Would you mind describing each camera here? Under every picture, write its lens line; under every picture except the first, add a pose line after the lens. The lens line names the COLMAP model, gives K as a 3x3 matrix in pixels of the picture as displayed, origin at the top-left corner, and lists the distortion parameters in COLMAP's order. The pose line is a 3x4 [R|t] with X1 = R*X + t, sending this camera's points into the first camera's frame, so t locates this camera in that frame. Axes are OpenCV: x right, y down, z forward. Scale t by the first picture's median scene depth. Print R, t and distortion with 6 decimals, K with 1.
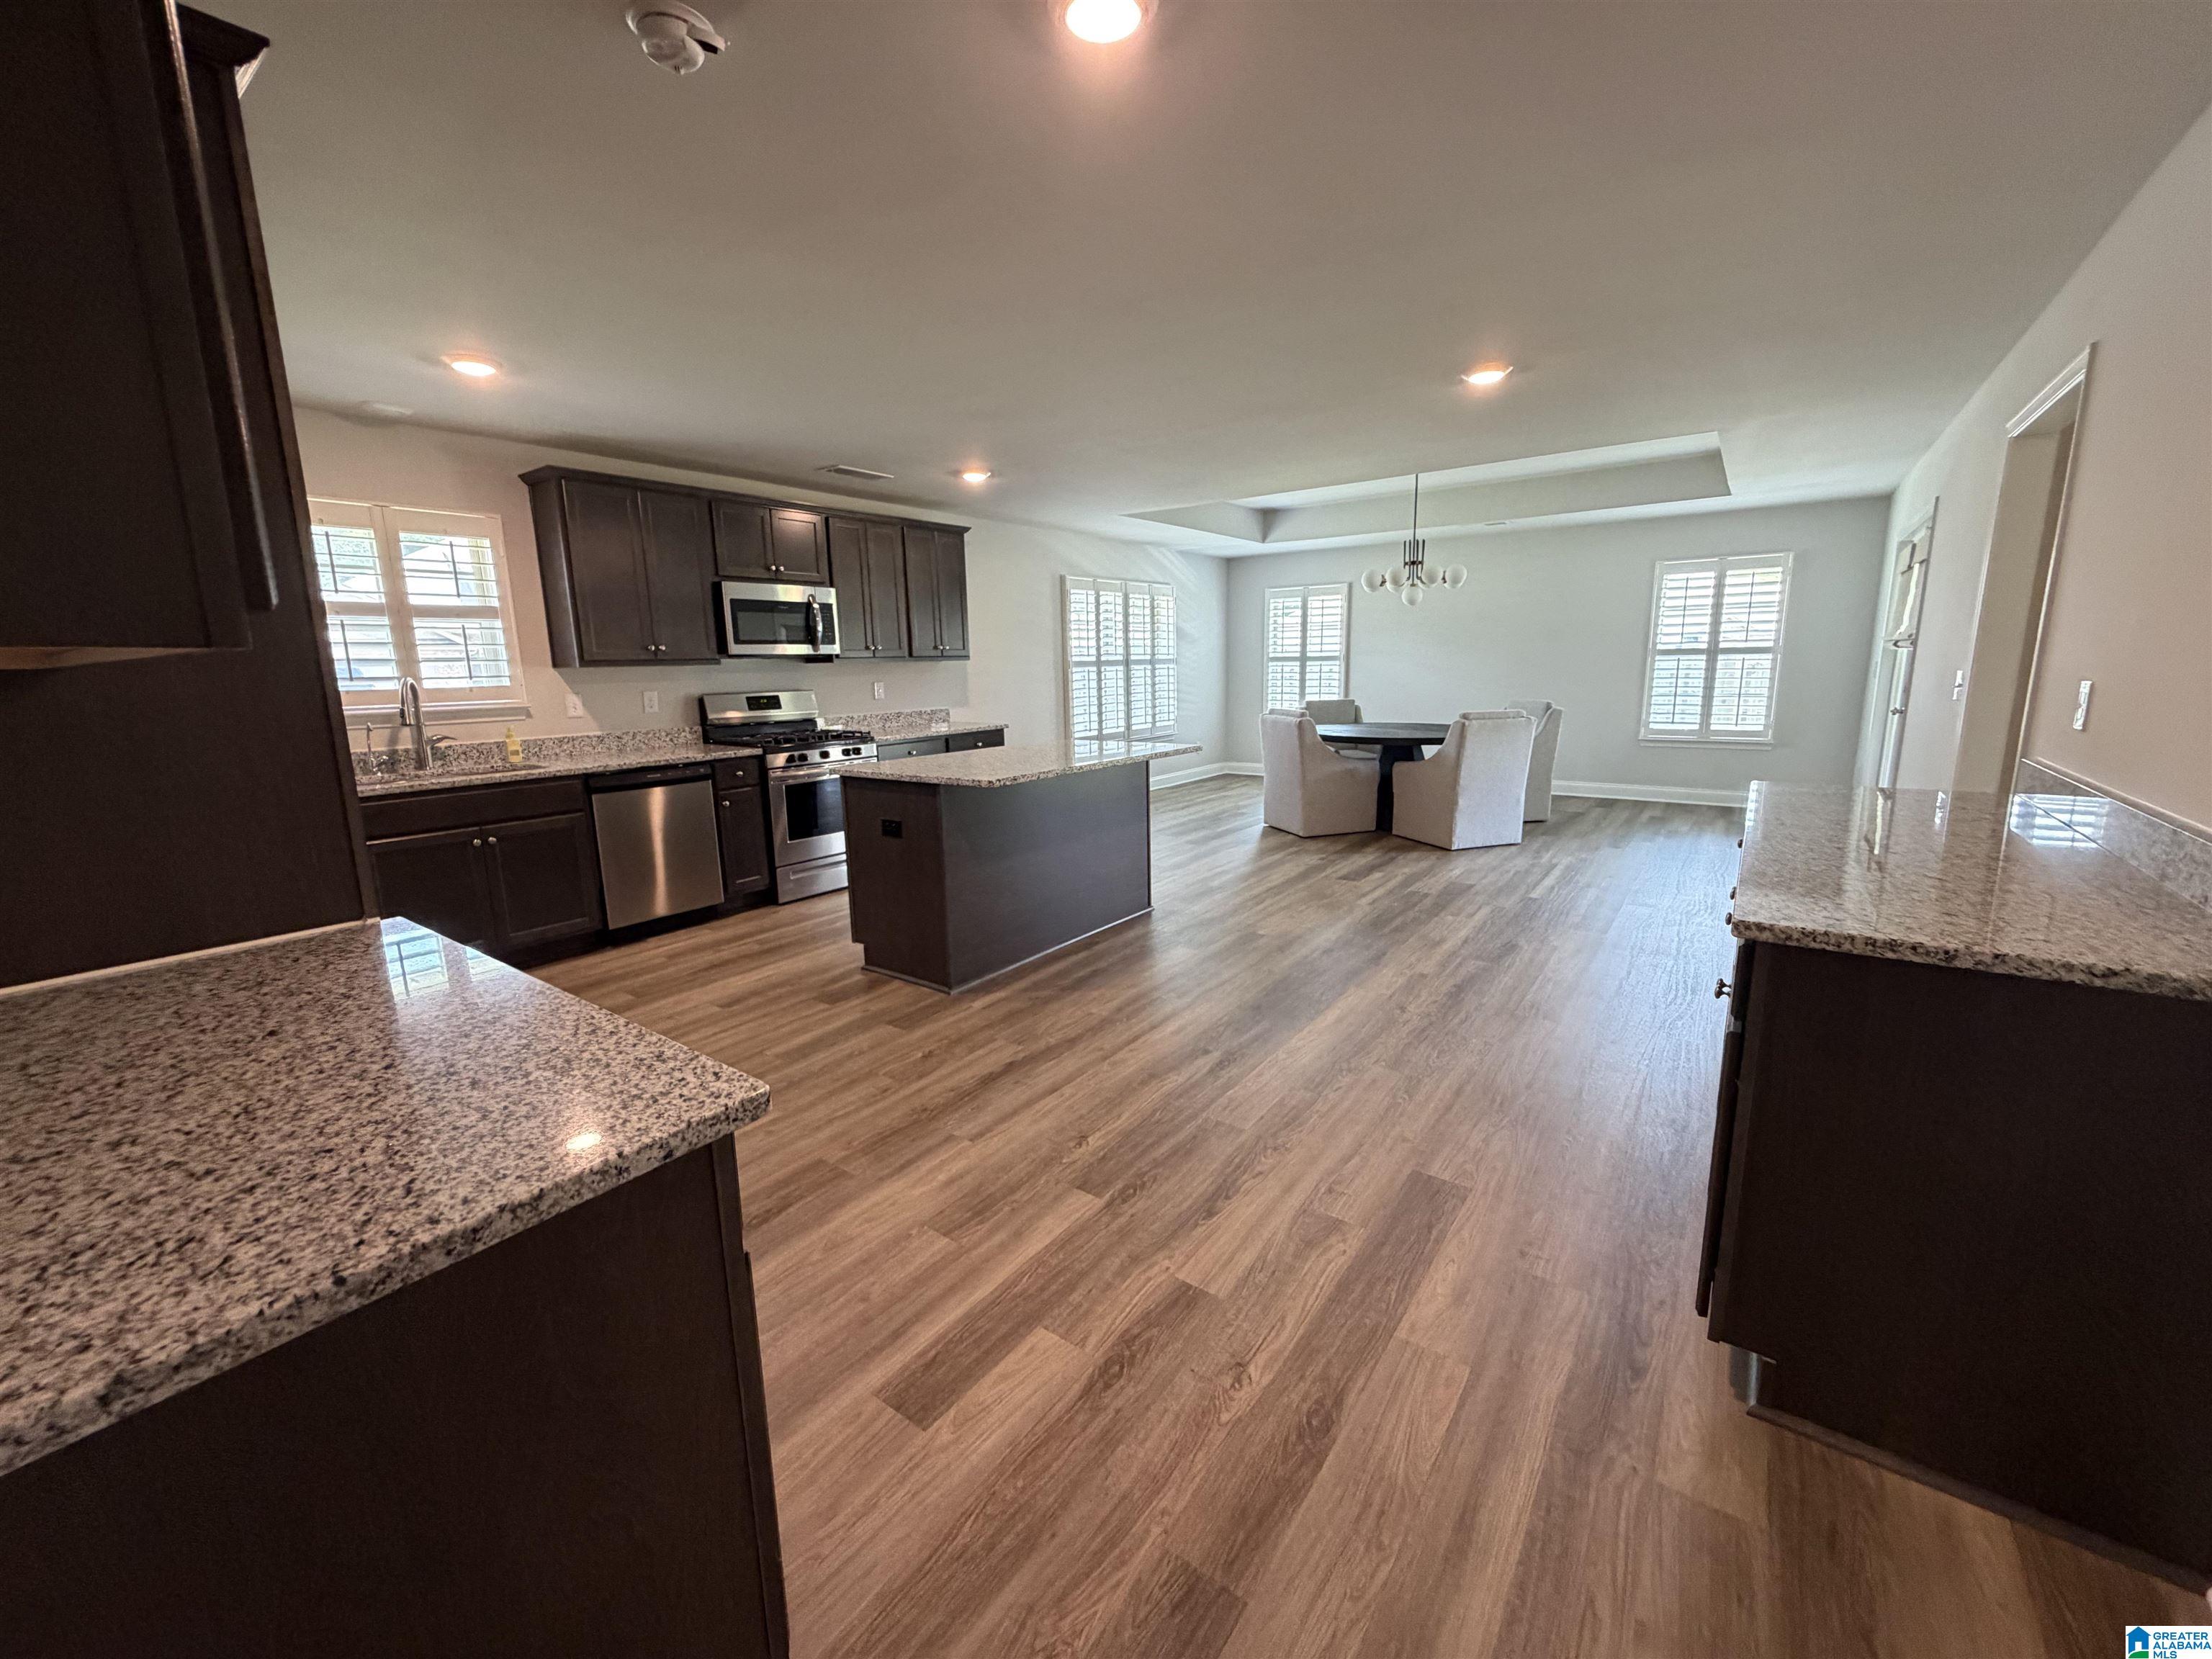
lens RADIAL K [[886.7, 0, 1104.4], [0, 886.7, 822.2], [0, 0, 1]] dist [0.002598, -0.001002]
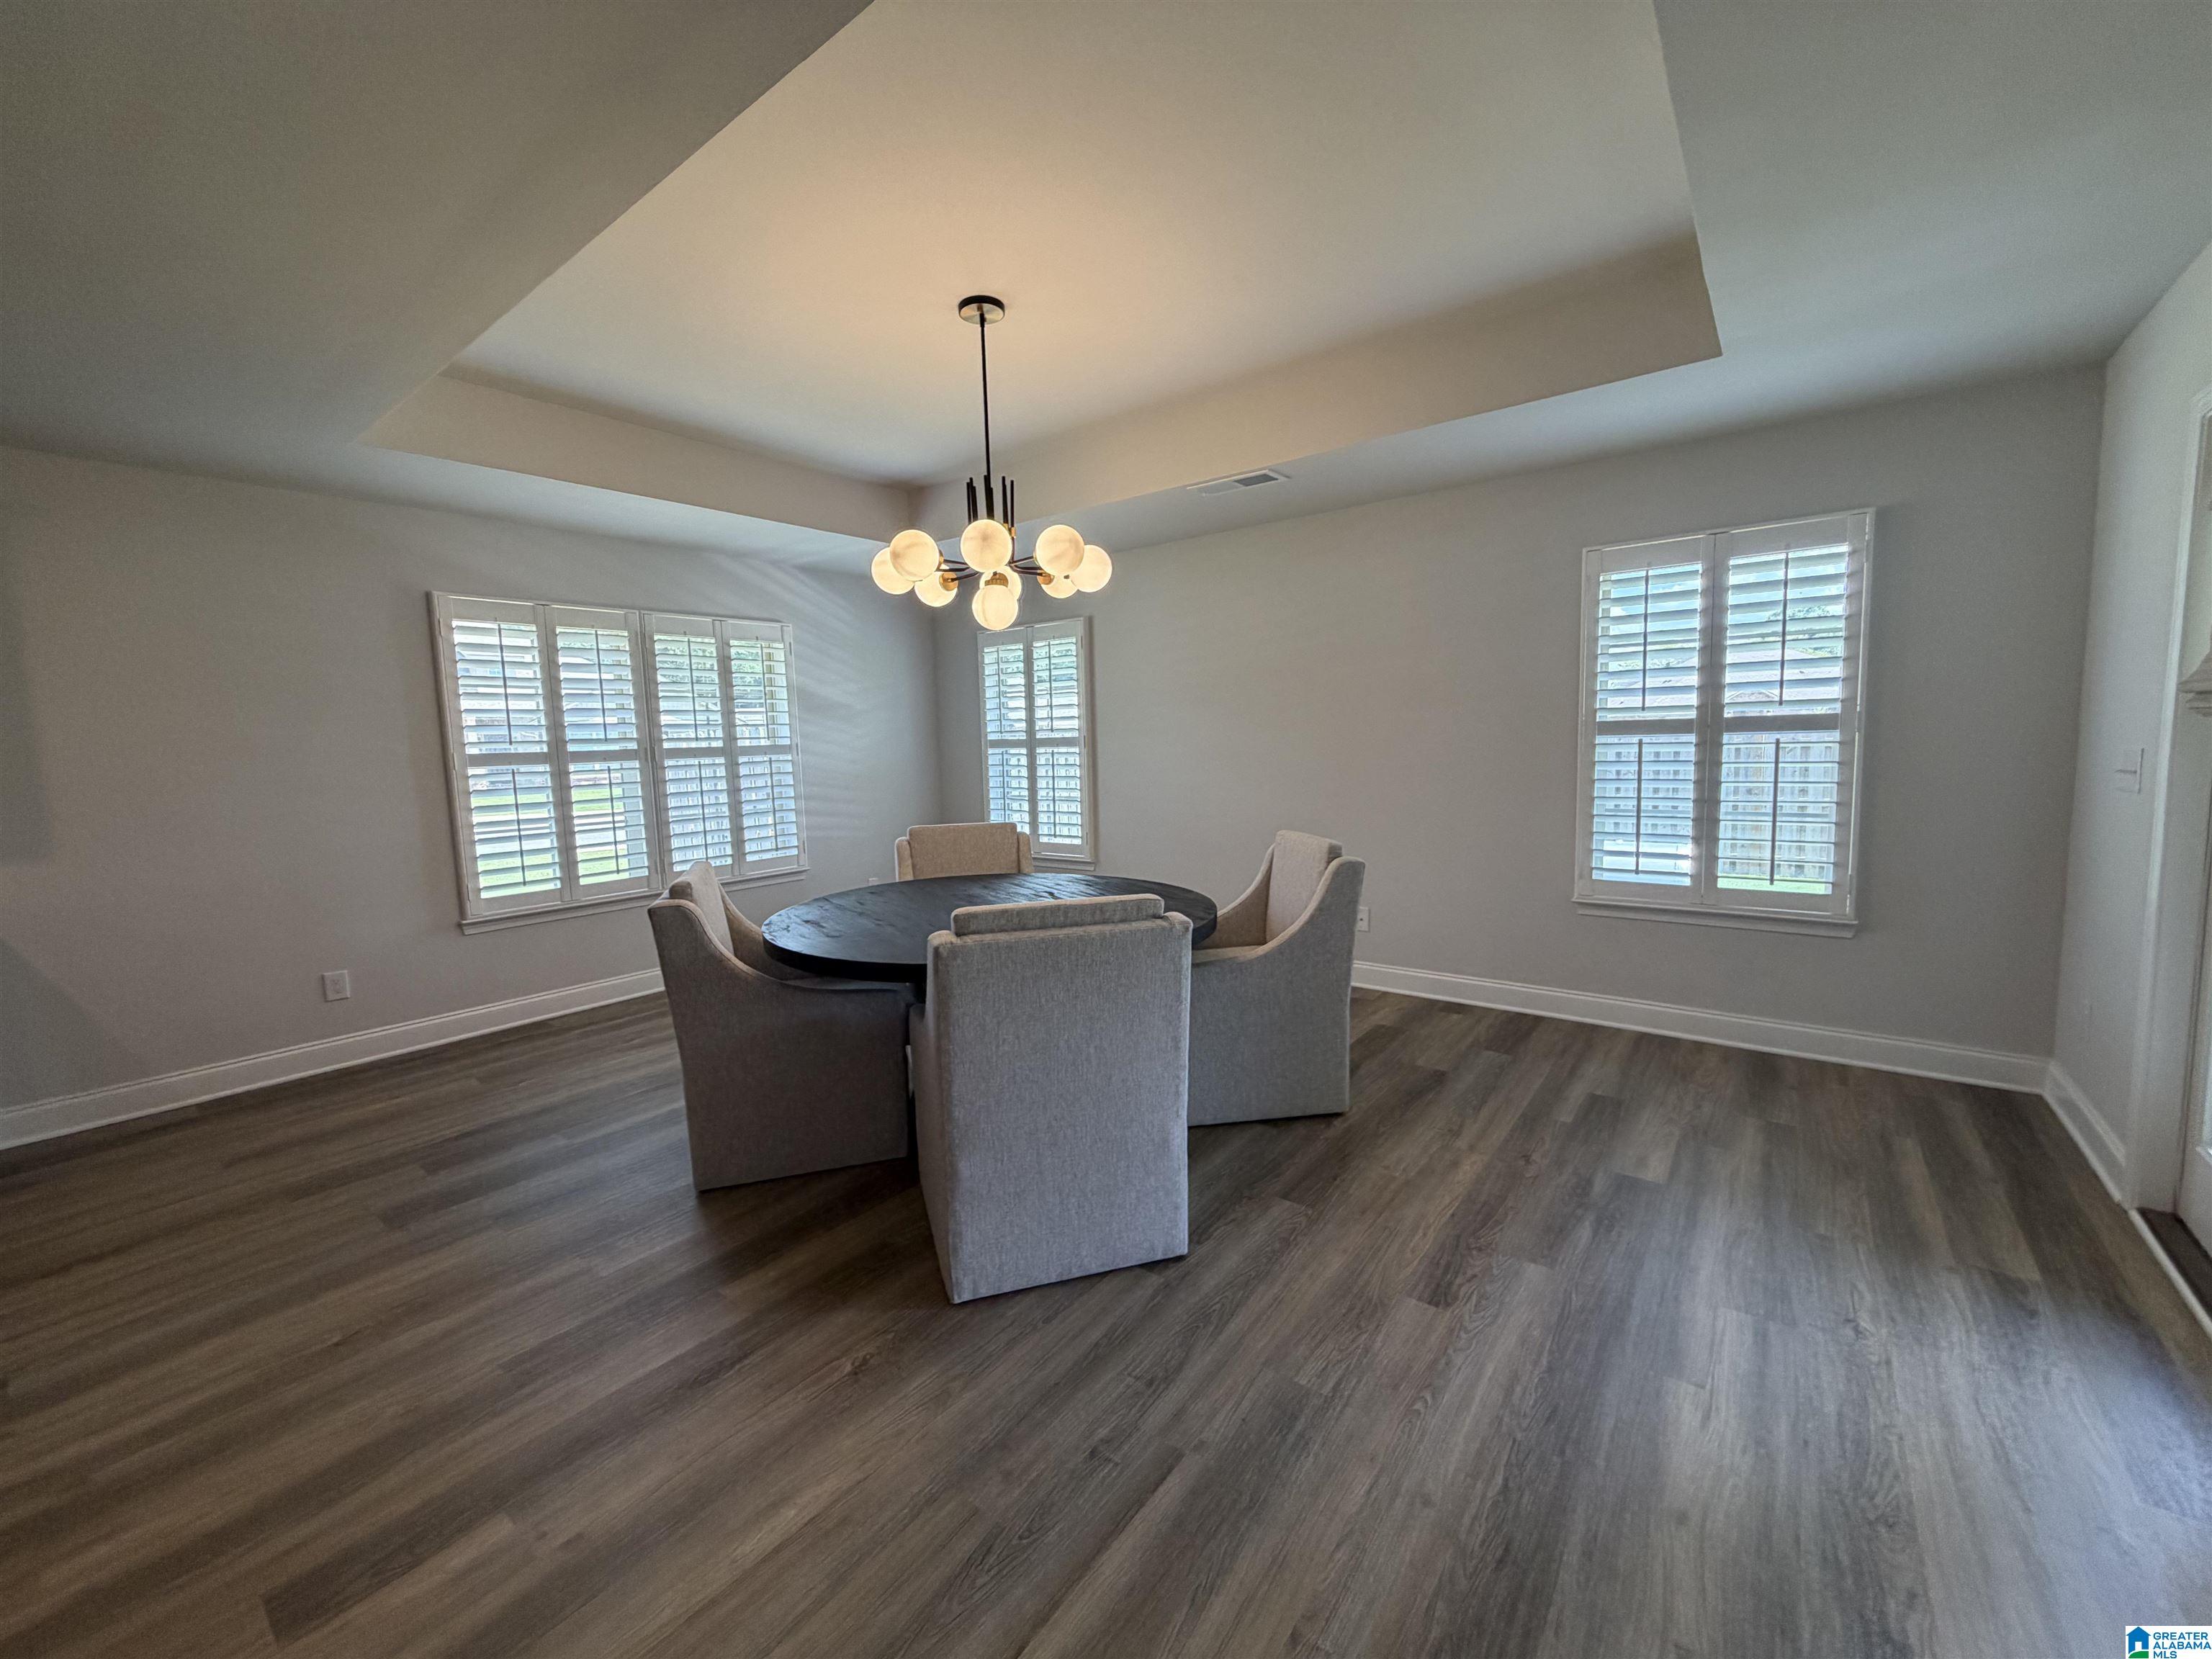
lens RADIAL K [[886.7, 0, 1116.2], [0, 886.7, 819.0], [0, 0, 1]] dist [0.002598, -0.001002]
pose [[0.999641, -0.007484, -0.025731, 0.369648], [0.005224, 0.996212, -0.086796, -0.100475], [0.026283, 0.086631, 0.995894, 0.509102]]
